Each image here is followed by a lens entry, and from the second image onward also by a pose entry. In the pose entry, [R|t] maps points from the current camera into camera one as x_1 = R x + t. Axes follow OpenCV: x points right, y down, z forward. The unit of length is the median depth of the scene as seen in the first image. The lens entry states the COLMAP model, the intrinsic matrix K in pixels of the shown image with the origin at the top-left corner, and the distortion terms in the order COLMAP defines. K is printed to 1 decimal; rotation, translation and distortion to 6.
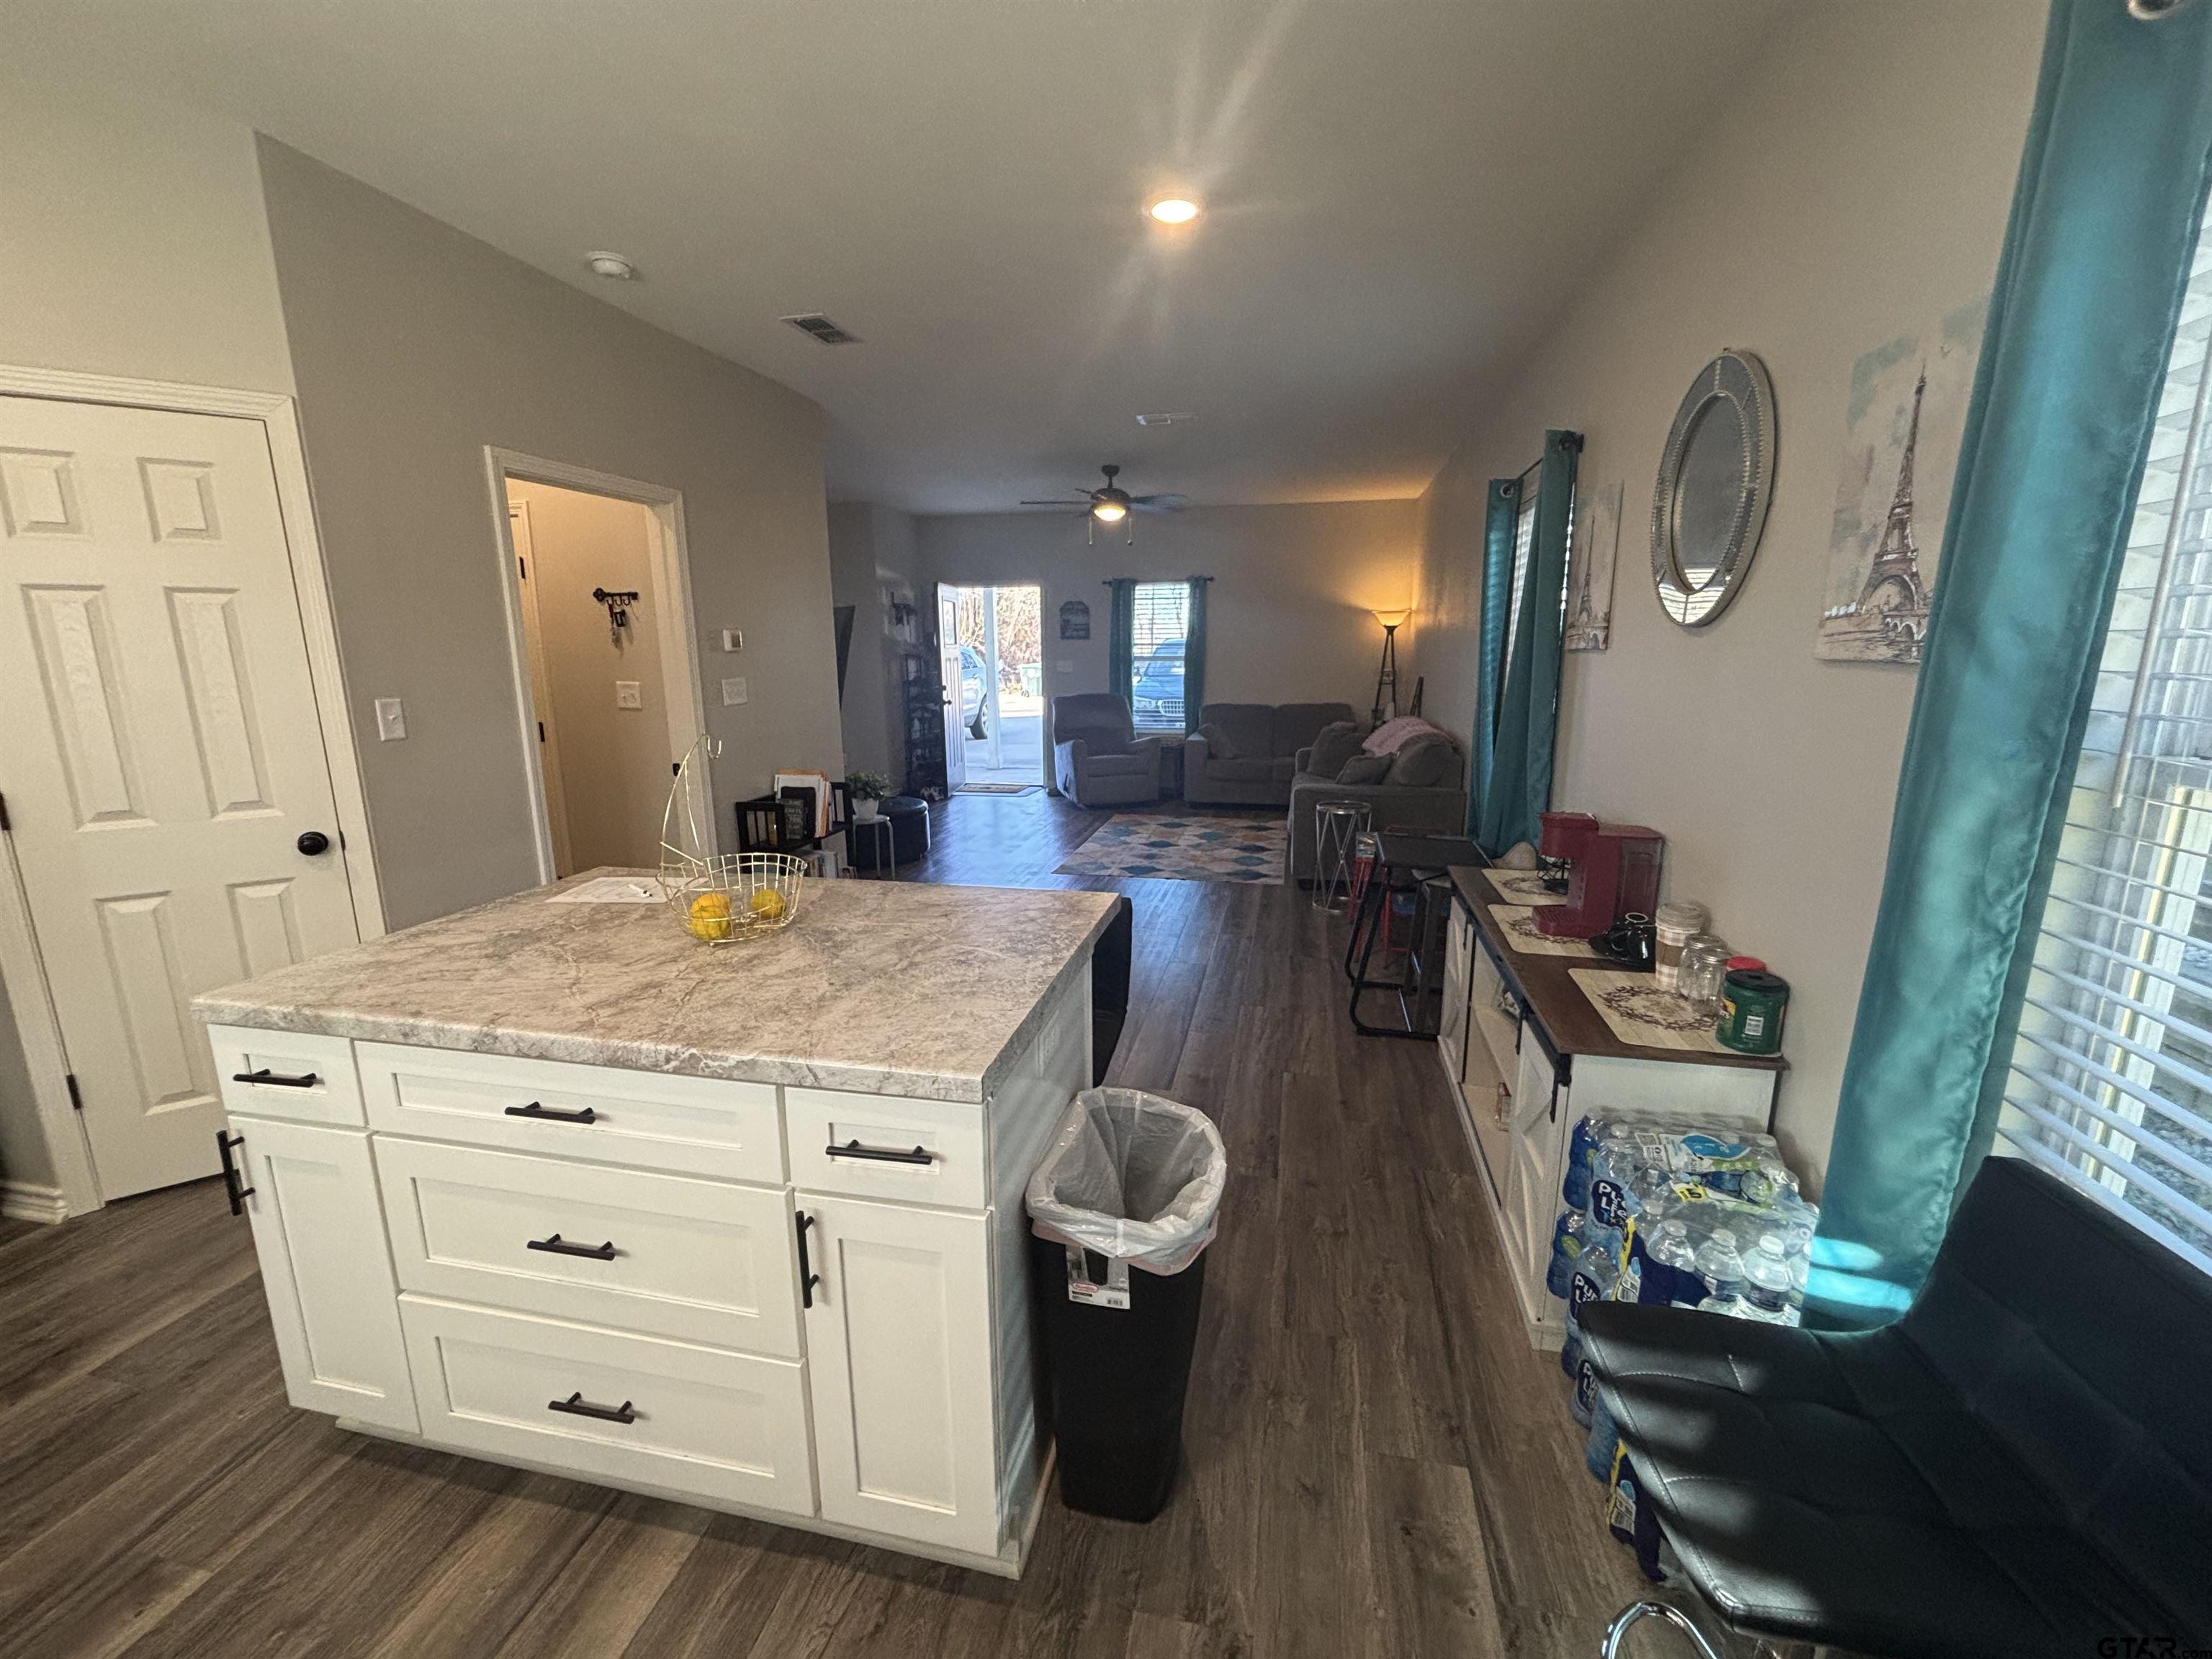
lens RADIAL K [[902.2, 0, 1110.4], [0, 902.2, 832.0], [0, 0, 1]] dist [0.007990, -0.001675]
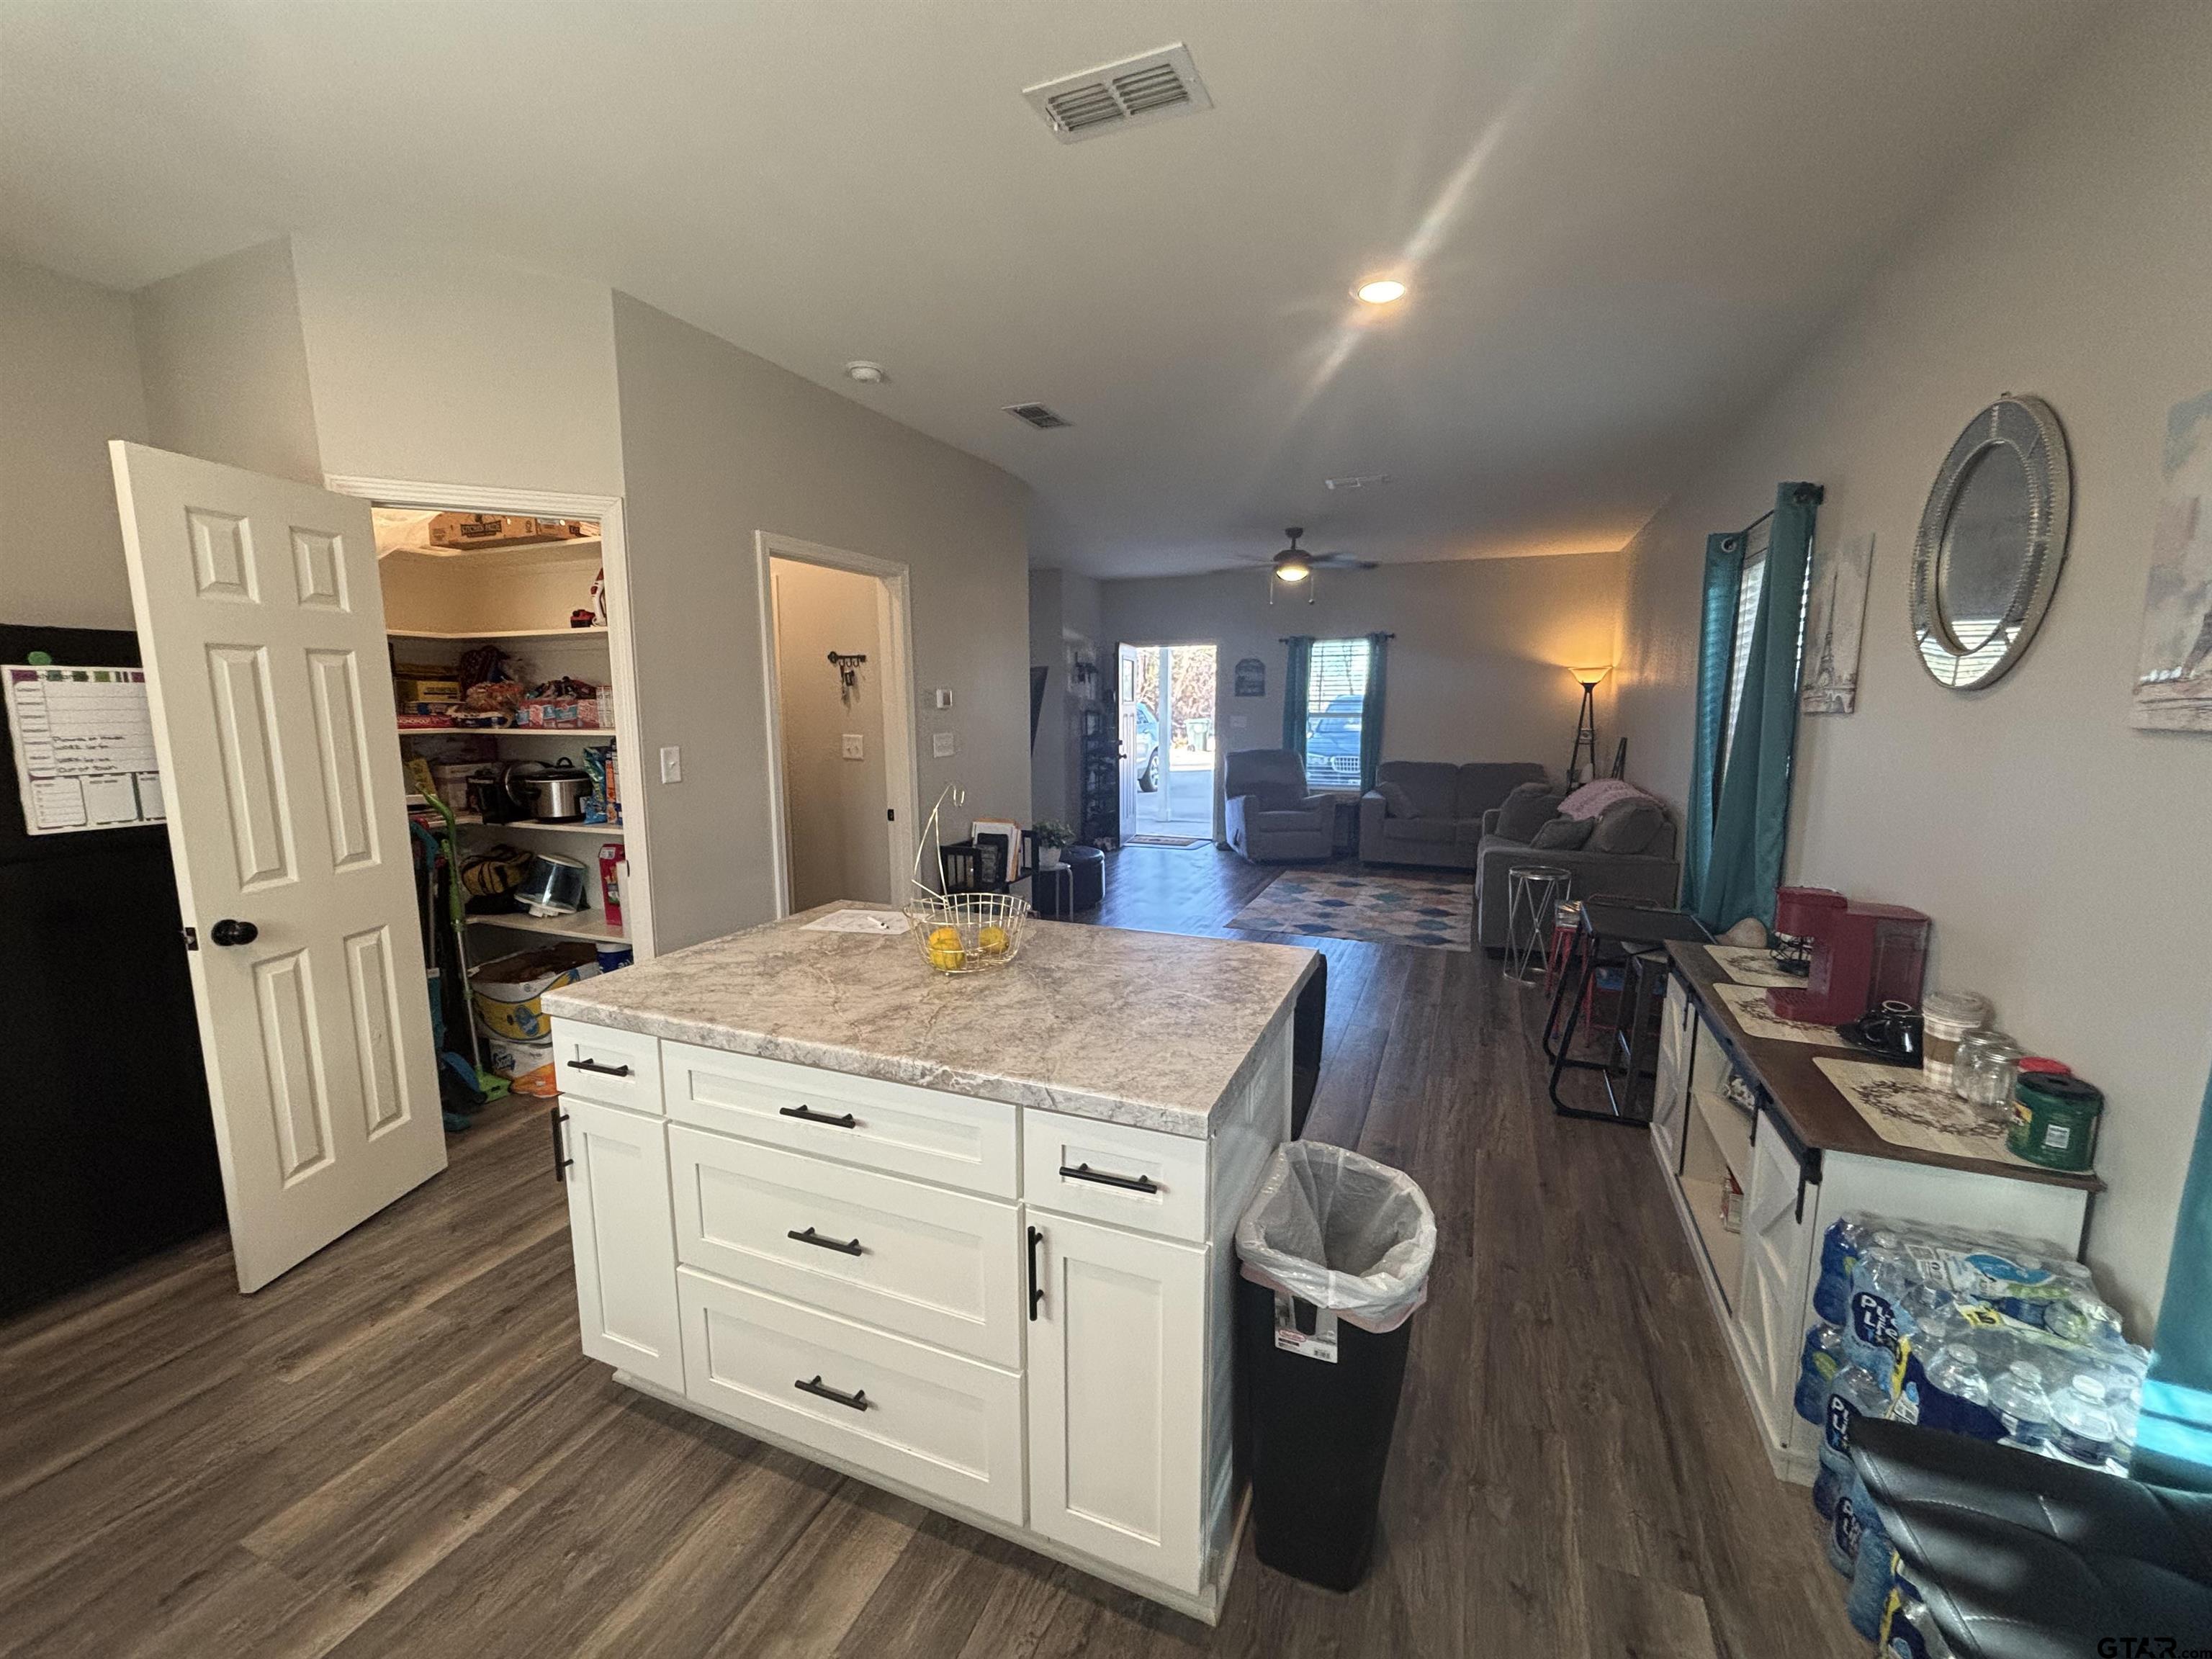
lens RADIAL K [[902.2, 0, 1110.1], [0, 902.2, 832.0], [0, 0, 1]] dist [0.007990, -0.001675]
pose [[0.983990, 0.030467, -0.175602, -0.054655], [-0.040864, 0.997600, -0.055902, 0.003741], [0.173478, 0.062183, 0.982873, -0.054973]]
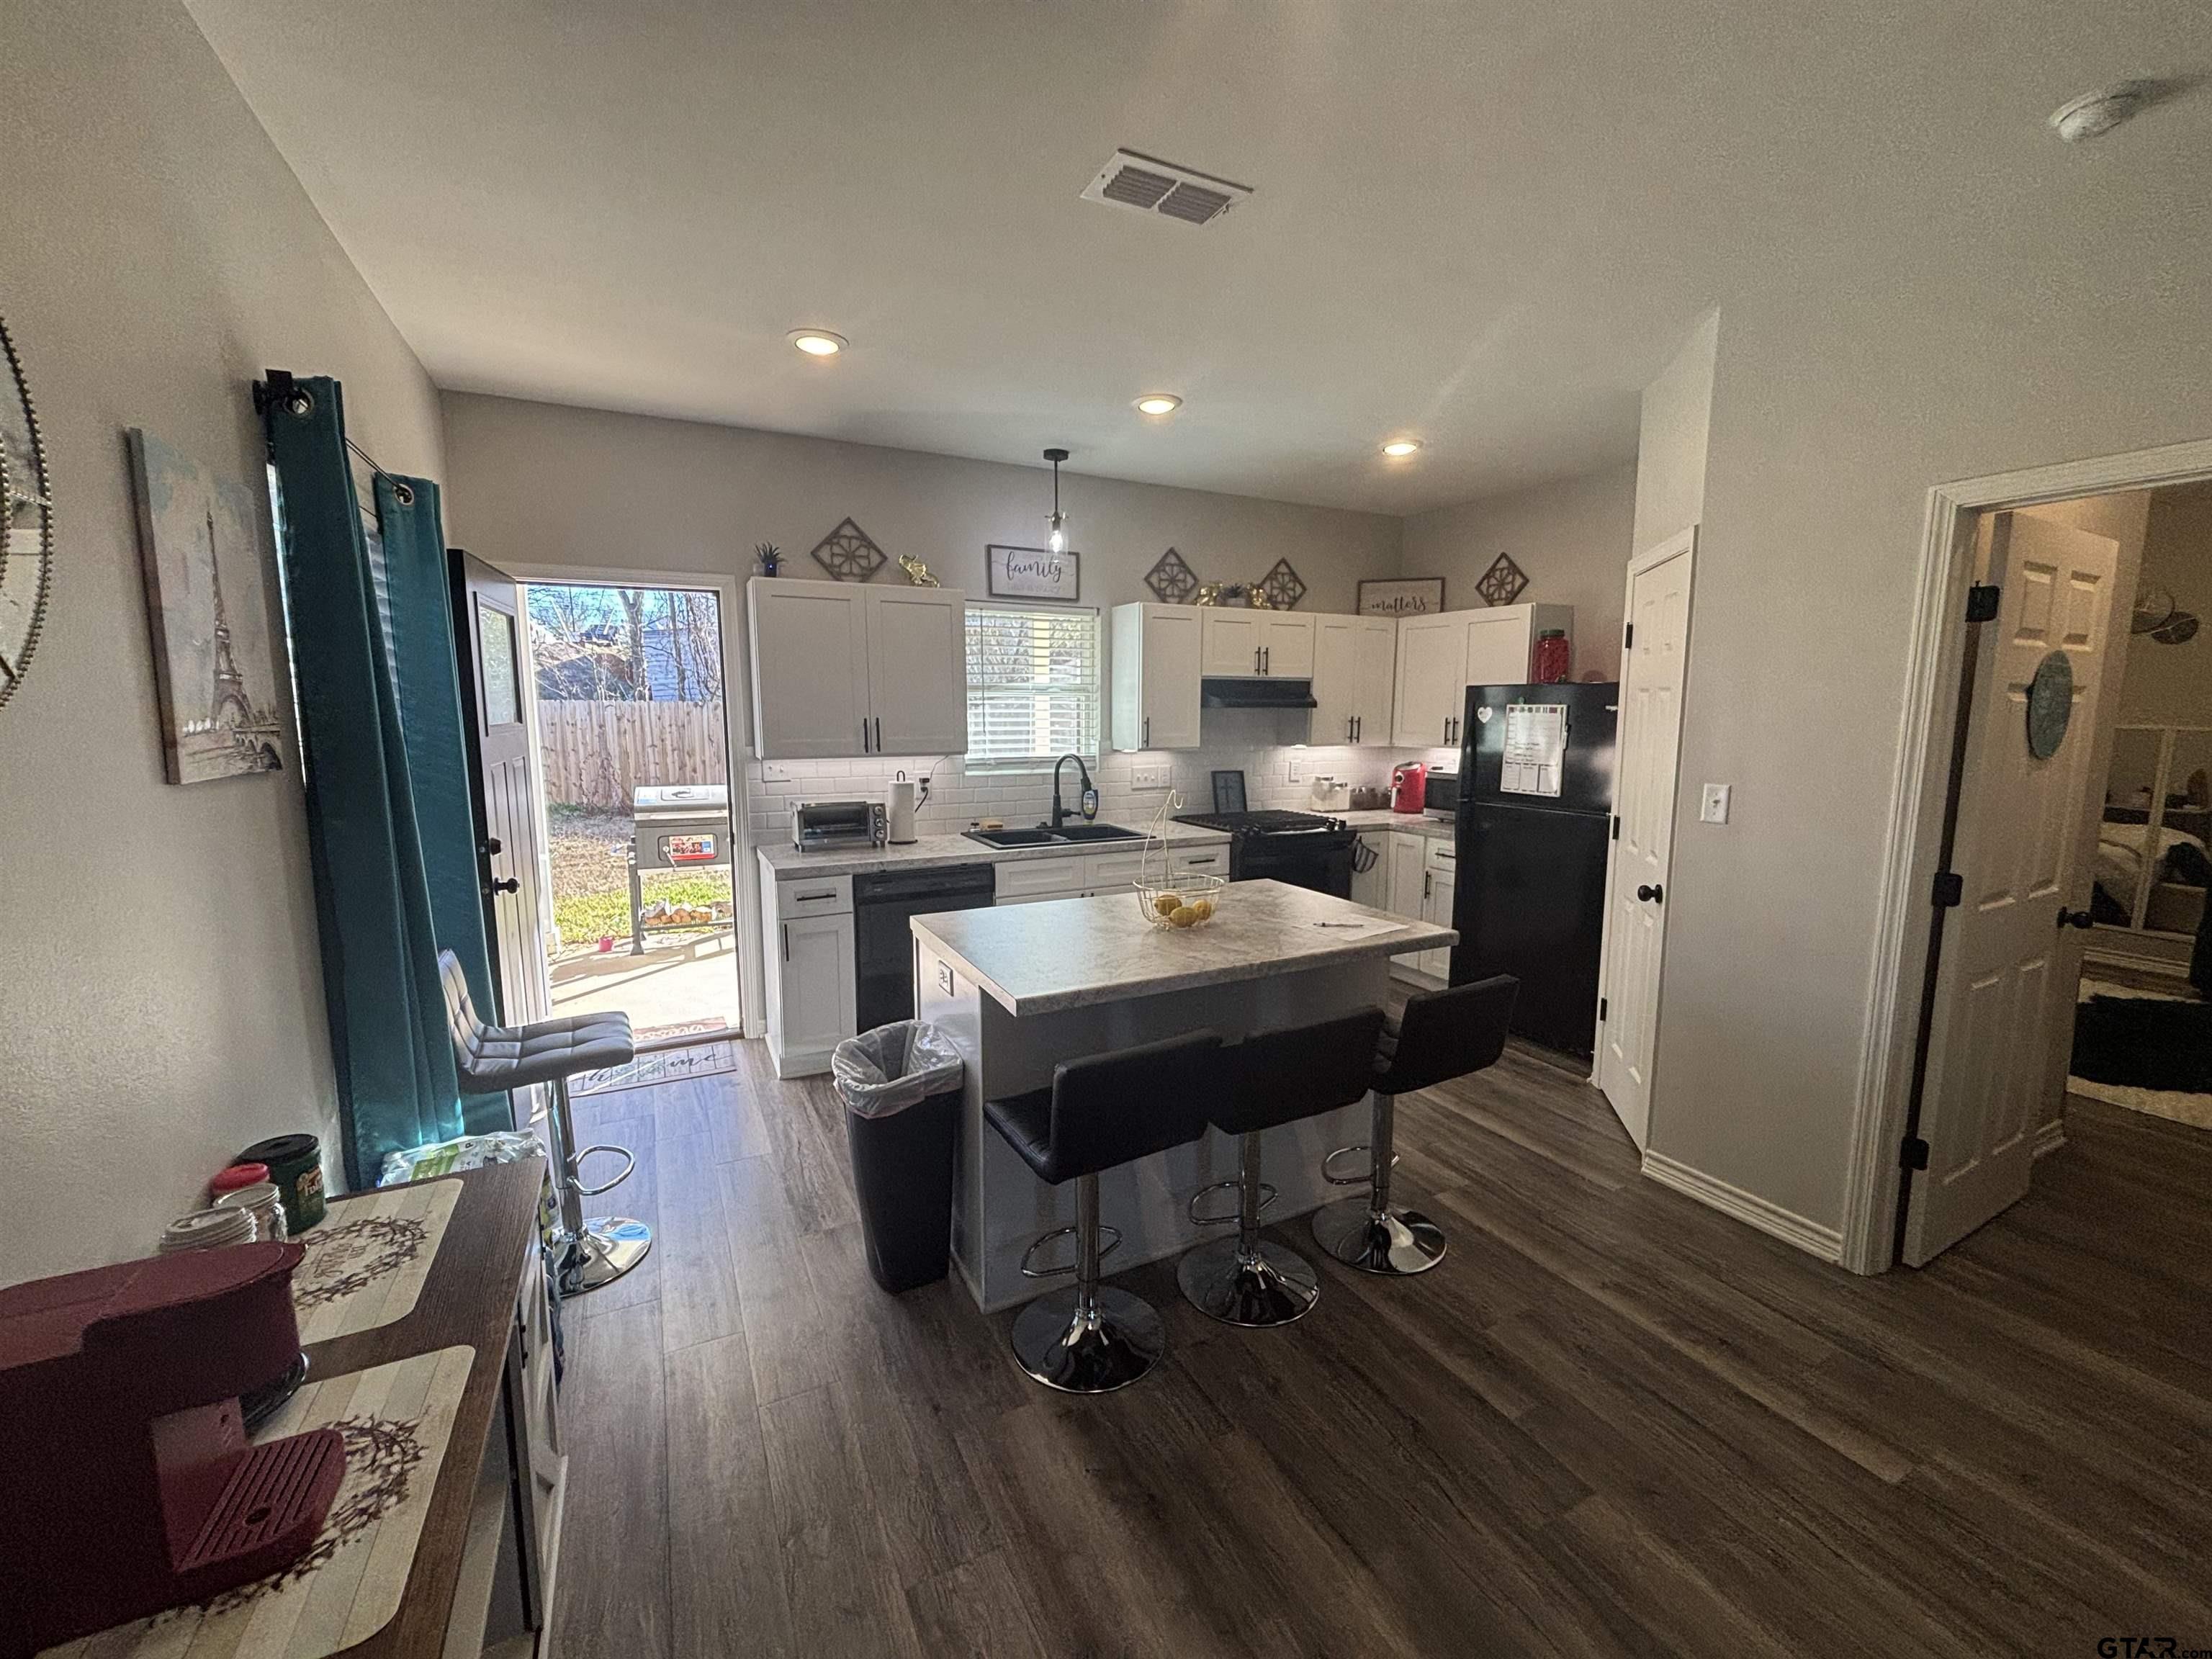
lens RADIAL K [[902.2, 0, 1114.8], [0, 902.2, 830.3], [0, 0, 1]] dist [0.007990, -0.001675]
pose [[-0.771686, 0.090377, -0.629550, 0.639006], [-0.128229, 0.947416, 0.293189, -0.490368], [0.622943, 0.306976, -0.719519, 2.086664]]
